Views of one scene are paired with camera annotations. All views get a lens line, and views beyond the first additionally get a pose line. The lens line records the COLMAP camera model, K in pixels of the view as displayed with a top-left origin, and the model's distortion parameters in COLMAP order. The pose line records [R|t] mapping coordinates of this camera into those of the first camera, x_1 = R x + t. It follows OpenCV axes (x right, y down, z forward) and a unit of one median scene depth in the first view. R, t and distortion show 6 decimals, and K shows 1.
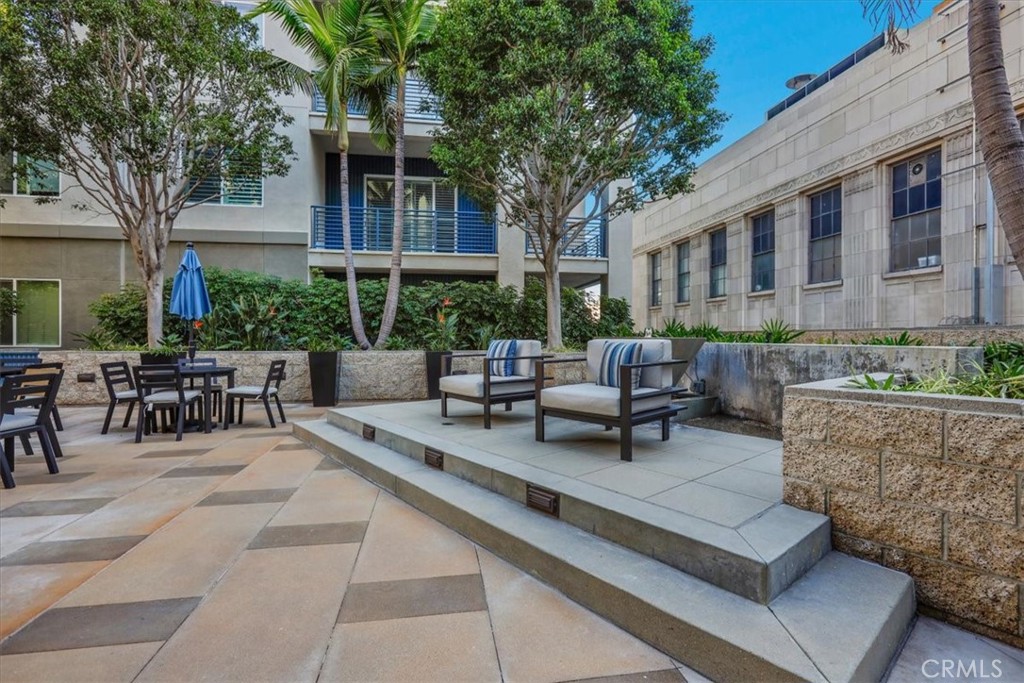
lens RADIAL K [[470.3, 0, 507.3], [0, 470.3, 337.5], [0, 0, 1]] dist [-0.003297, 0.001611]
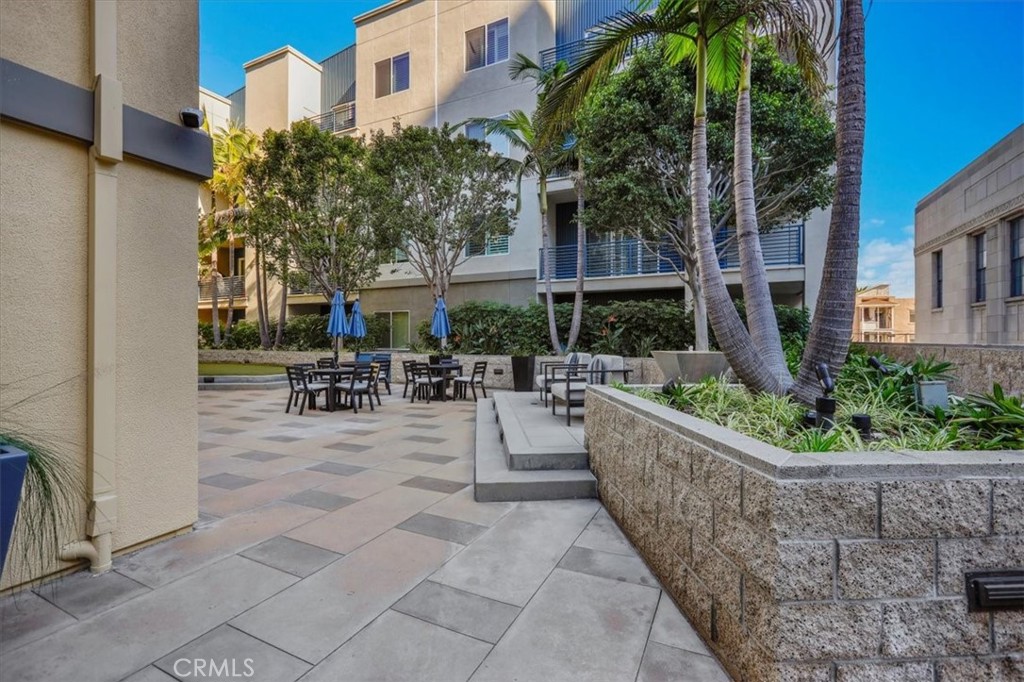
lens RADIAL K [[462.6, 0, 518.1], [0, 462.6, 336.8], [0, 0, 1]] dist [-0.001808, 0.000215]
pose [[0.823496, -0.004892, -0.567301, 0.401735], [0.001811, 0.999980, -0.005993, -0.021635], [0.567319, 0.003908, 0.823489, -0.195797]]
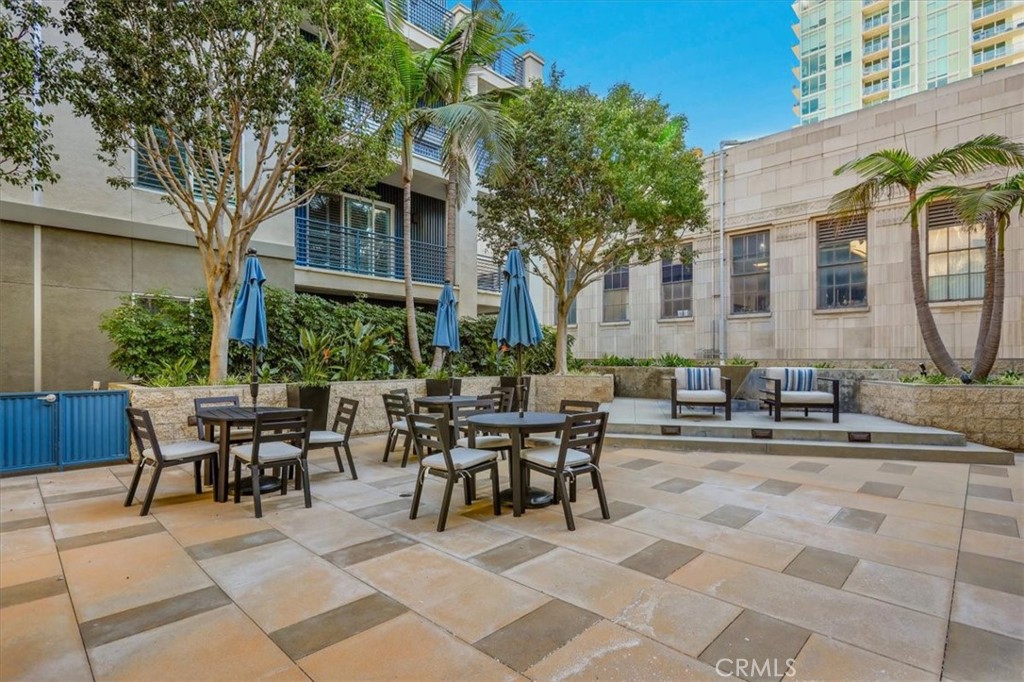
lens RADIAL K [[490.7, 0, 514.8], [0, 490.7, 358.8], [0, 0, 1]] dist [-0.001620, 0.000020]
pose [[0.799166, -0.001374, 0.601109, -0.866190], [0.001296, 0.999999, 0.000562, -0.016231], [-0.601109, 0.000330, 0.799167, 0.023665]]
